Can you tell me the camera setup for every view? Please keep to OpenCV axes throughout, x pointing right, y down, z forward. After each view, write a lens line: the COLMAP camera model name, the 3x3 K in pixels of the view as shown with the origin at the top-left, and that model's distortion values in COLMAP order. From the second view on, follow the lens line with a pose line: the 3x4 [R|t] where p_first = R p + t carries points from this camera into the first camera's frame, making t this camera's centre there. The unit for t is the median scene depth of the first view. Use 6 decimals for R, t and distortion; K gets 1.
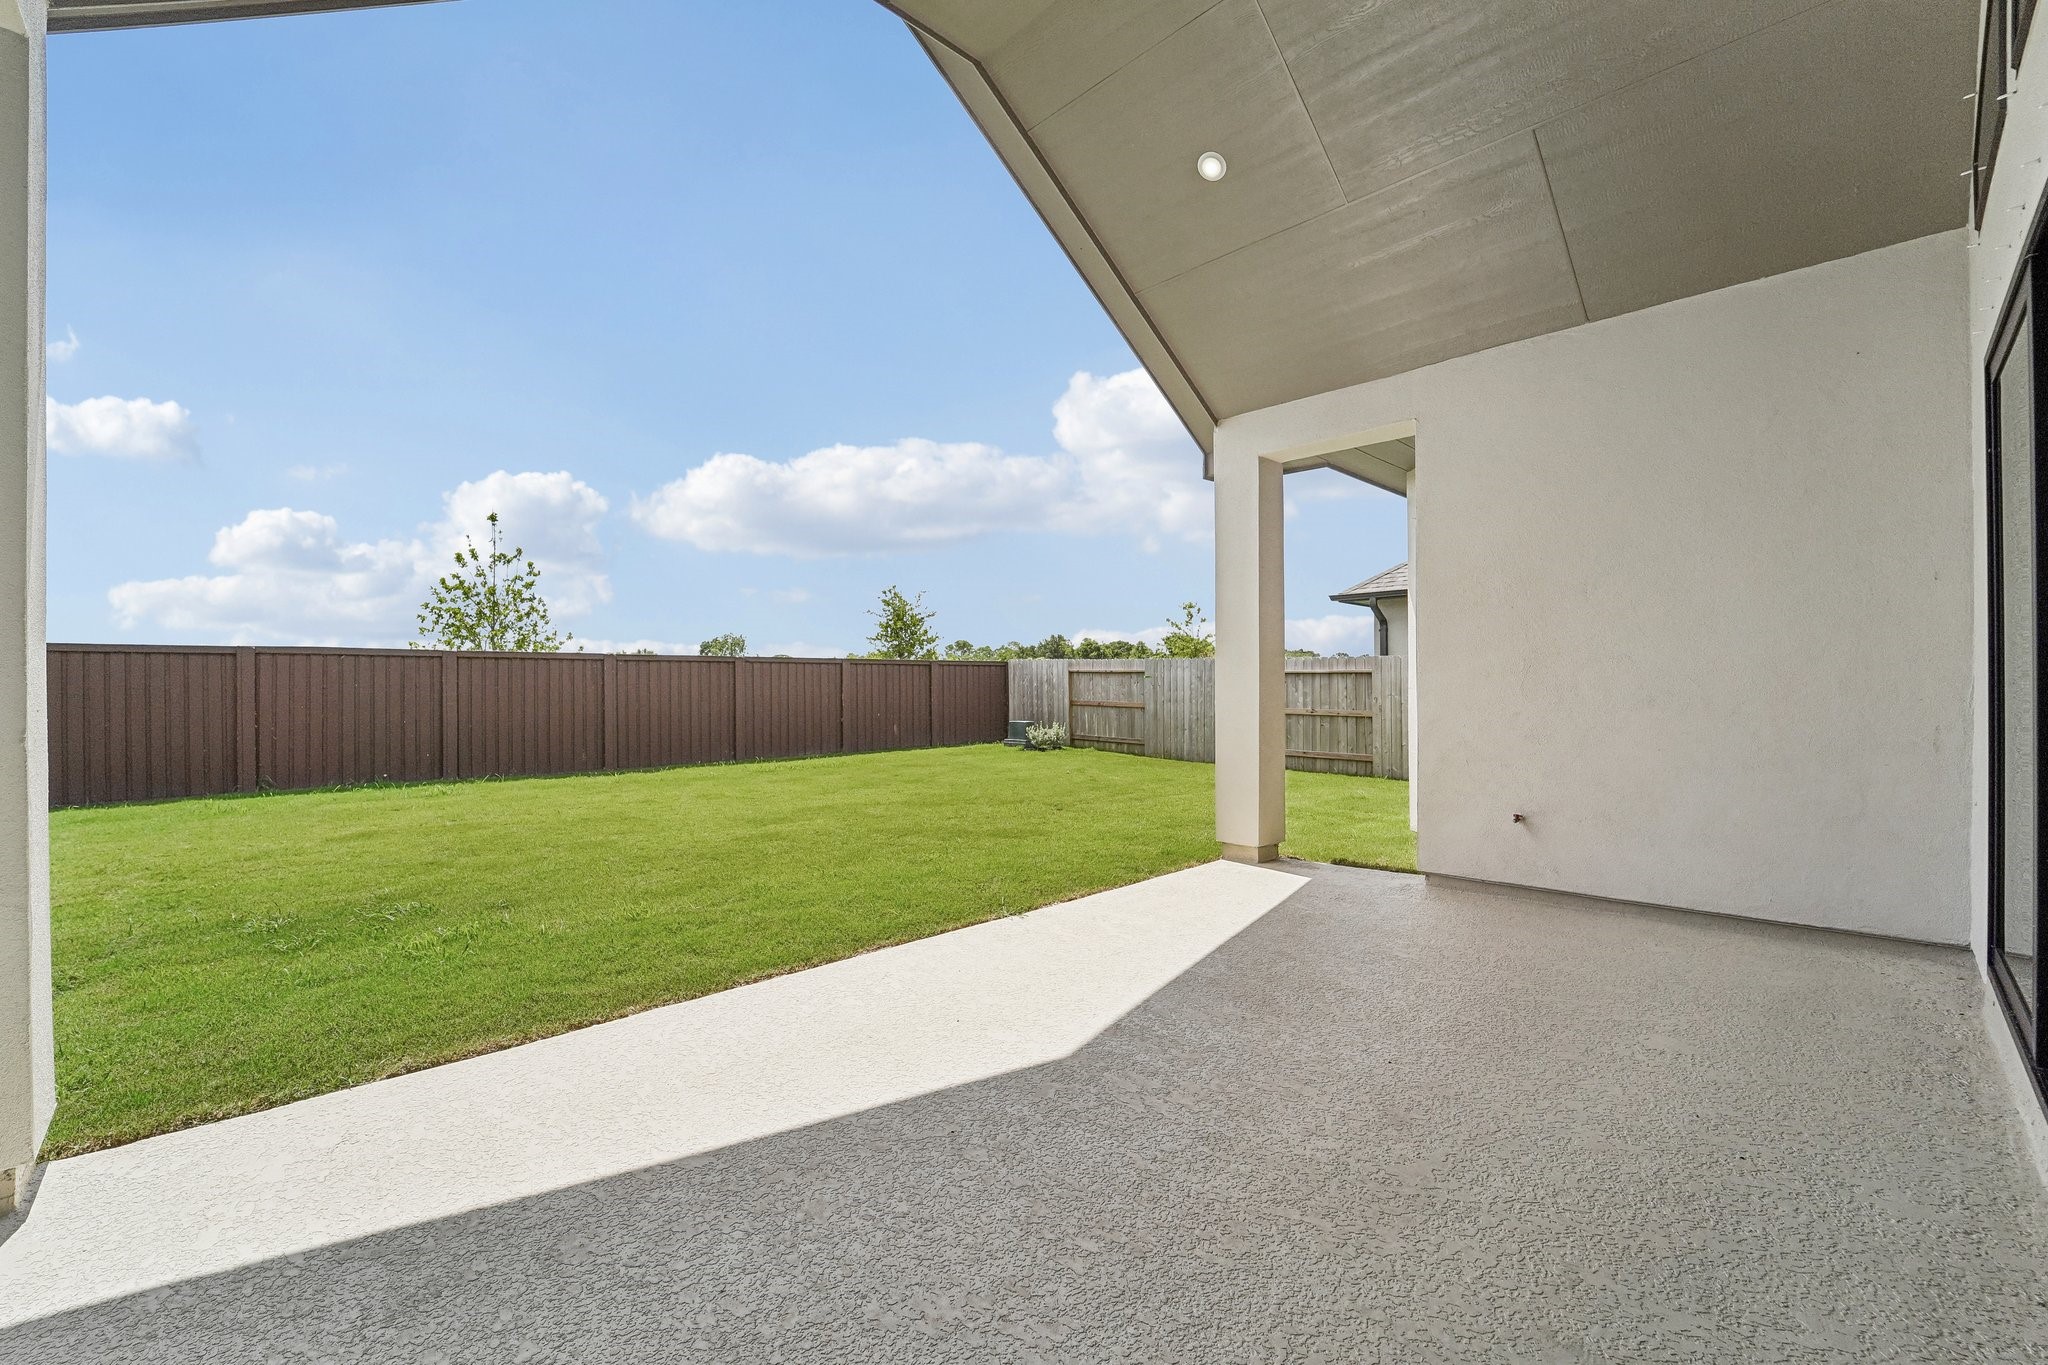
lens RADIAL K [[846.3, 0, 1024.0], [0, 846.3, 682.5], [0, 0, 1]] dist [-0.003674, -0.000161]
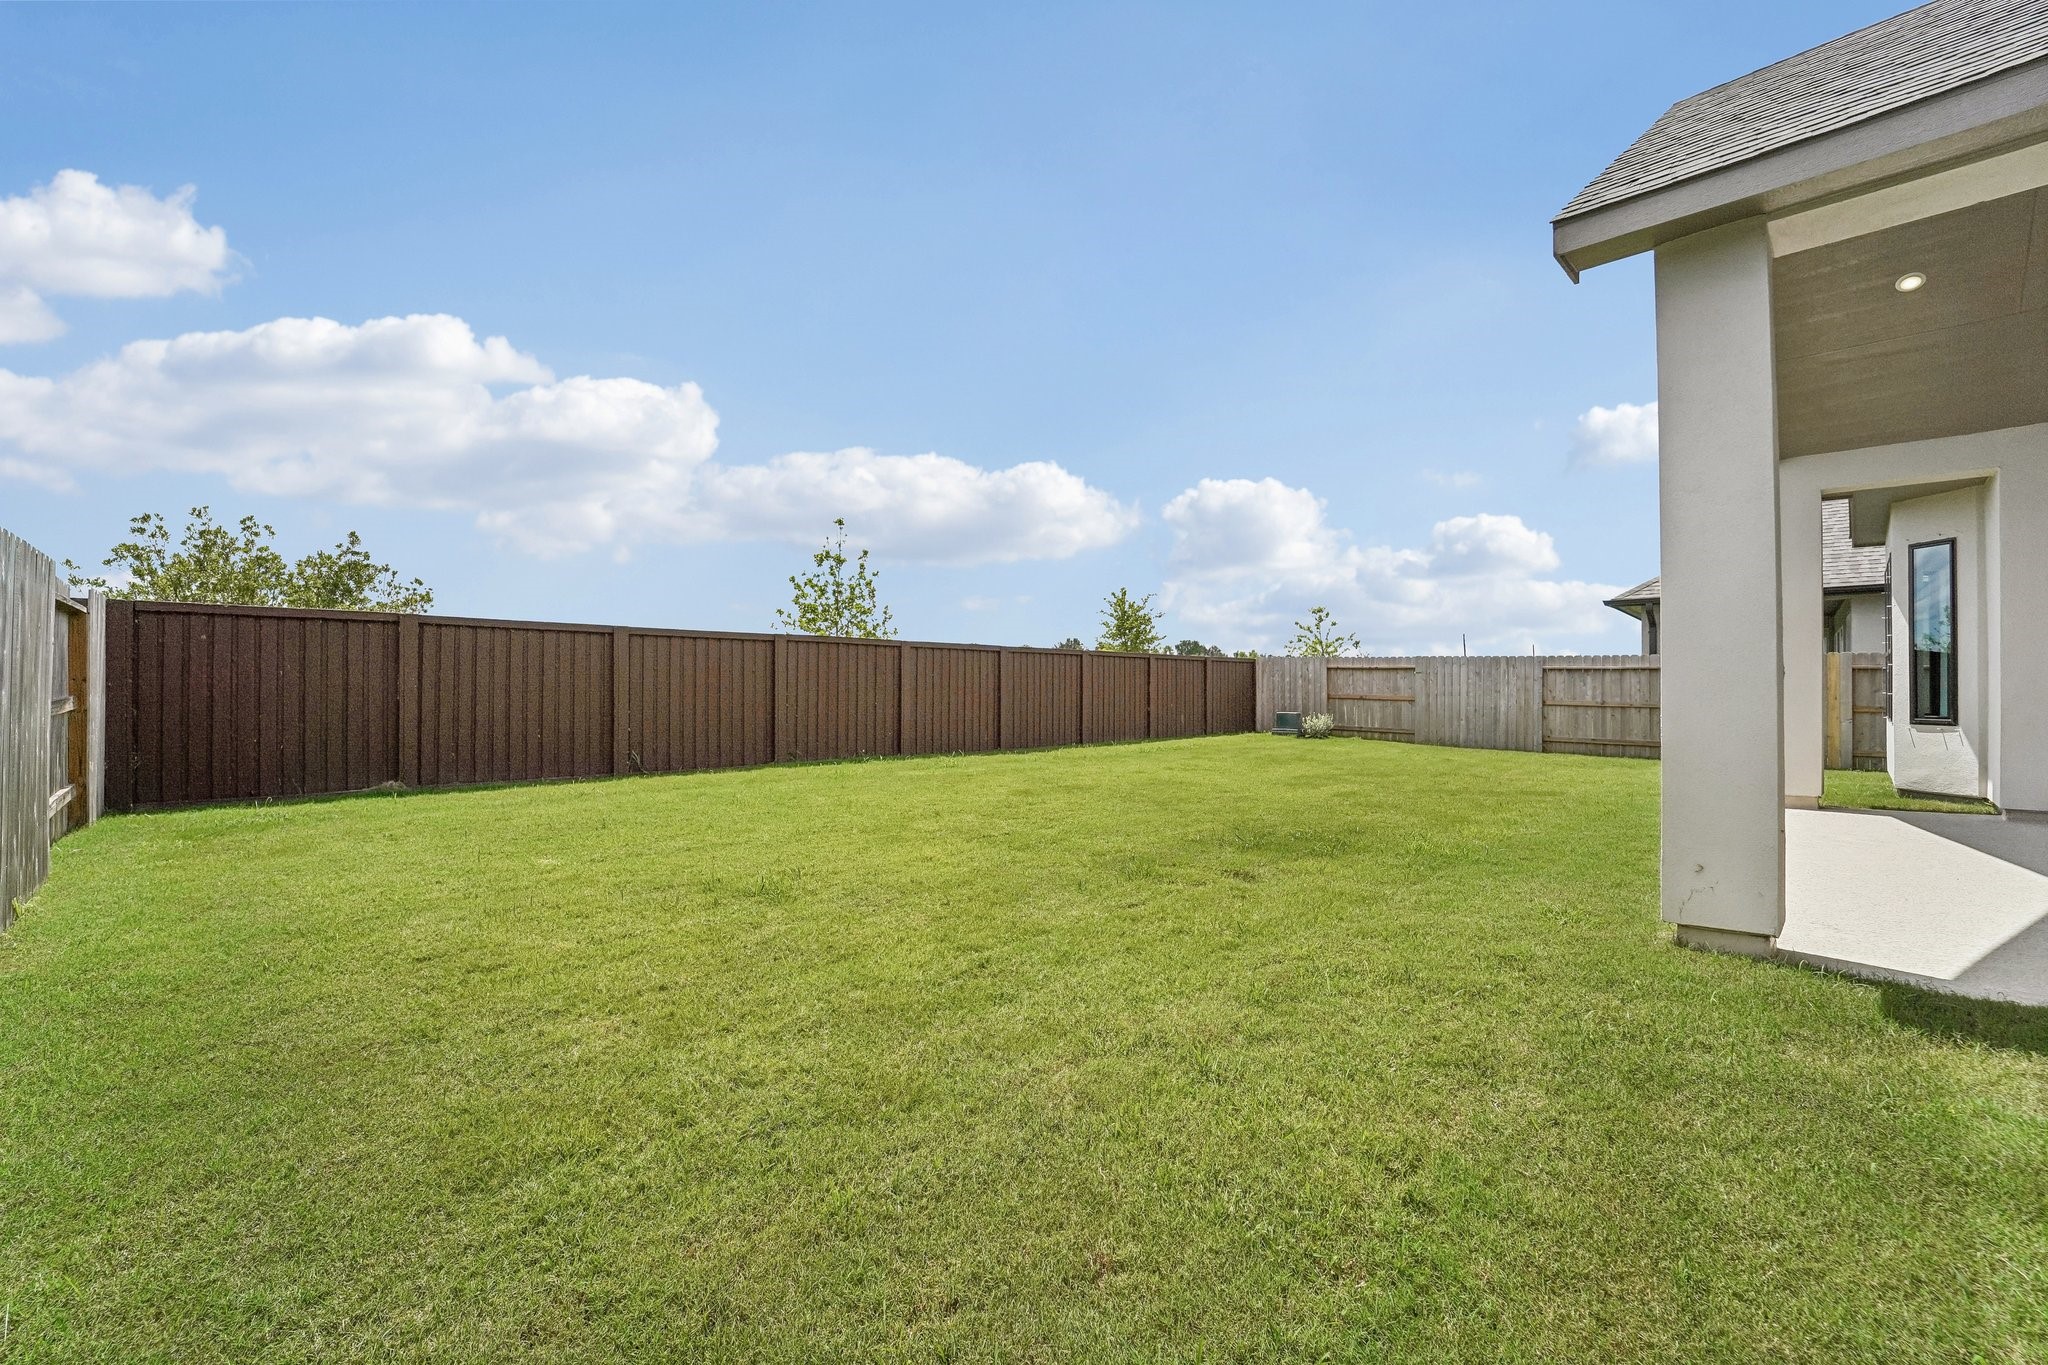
lens RADIAL K [[846.3, 0, 1024.0], [0, 846.3, 682.5], [0, 0, 1]] dist [-0.003674, -0.000161]
pose [[0.999703, 0.009743, 0.022322, -0.382174], [-0.009649, 0.999944, -0.004280, 0.015568], [-0.022363, 0.004064, 0.999742, -0.098700]]
